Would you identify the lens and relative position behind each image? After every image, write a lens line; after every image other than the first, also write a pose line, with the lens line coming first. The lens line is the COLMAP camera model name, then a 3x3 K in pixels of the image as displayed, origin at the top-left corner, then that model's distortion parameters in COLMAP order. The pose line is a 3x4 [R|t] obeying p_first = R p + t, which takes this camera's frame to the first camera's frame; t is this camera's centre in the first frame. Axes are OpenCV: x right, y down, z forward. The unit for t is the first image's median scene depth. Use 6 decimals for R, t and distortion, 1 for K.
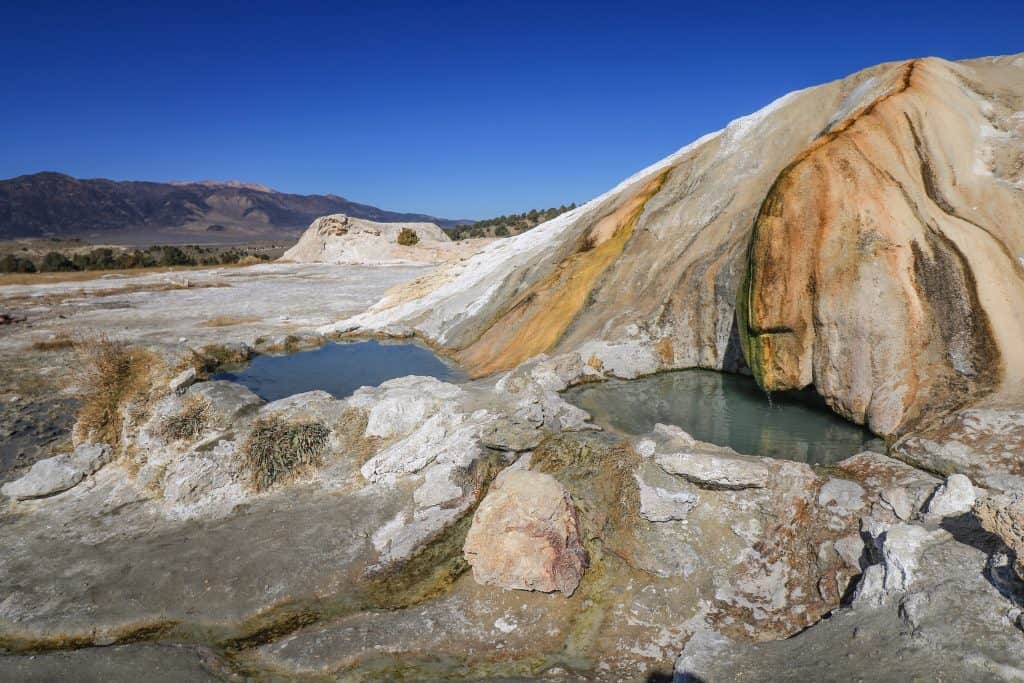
lens RADIAL K [[539.4, 0, 511.2], [0, 539.4, 356.7], [0, 0, 1]] dist [0.012502, -0.020323]
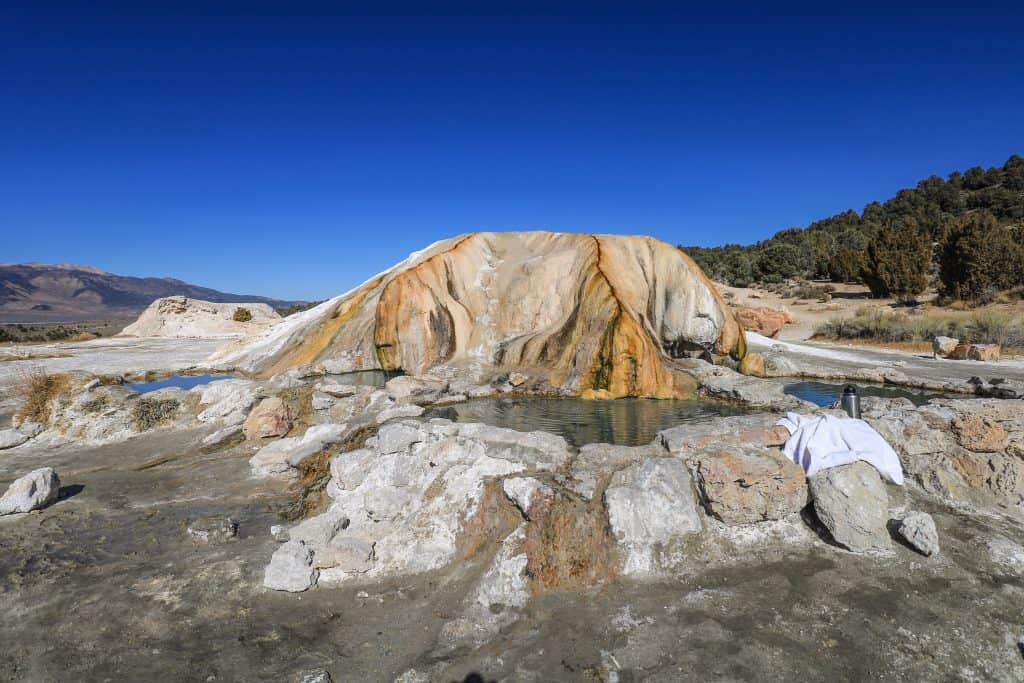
lens RADIAL K [[539.4, 0, 511.2], [0, 539.4, 356.7], [0, 0, 1]] dist [0.012502, -0.020323]
pose [[0.966817, -0.020044, 0.254682, 0.294464], [0.057048, 0.988683, -0.138753, 0.267594], [-0.249018, 0.148678, 0.957019, -1.069207]]
